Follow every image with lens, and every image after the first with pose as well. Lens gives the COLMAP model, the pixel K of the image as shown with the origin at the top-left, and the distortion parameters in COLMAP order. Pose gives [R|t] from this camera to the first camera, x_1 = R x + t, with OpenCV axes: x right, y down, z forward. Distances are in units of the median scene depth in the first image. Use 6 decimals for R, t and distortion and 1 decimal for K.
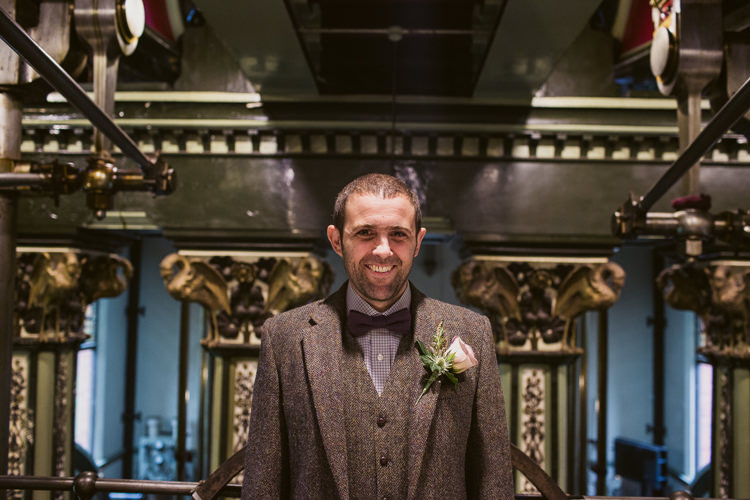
lens RADIAL K [[719.0, 0, 372.8], [0, 719.0, 247.7], [0, 0, 1]] dist [-0.060189, 0.000000]
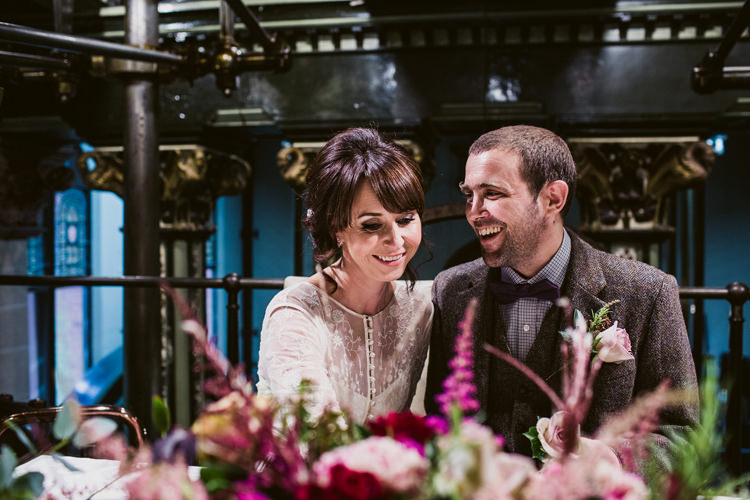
lens RADIAL K [[719.0, 0, 374.1], [0, 719.0, 250.2], [0, 0, 1]] dist [-0.060189, 0.000000]
pose [[0.989715, -0.013351, -0.142428, 0.008497], [0.025225, 0.996322, 0.081890, 0.082414], [0.140811, -0.084640, 0.986412, -0.089559]]
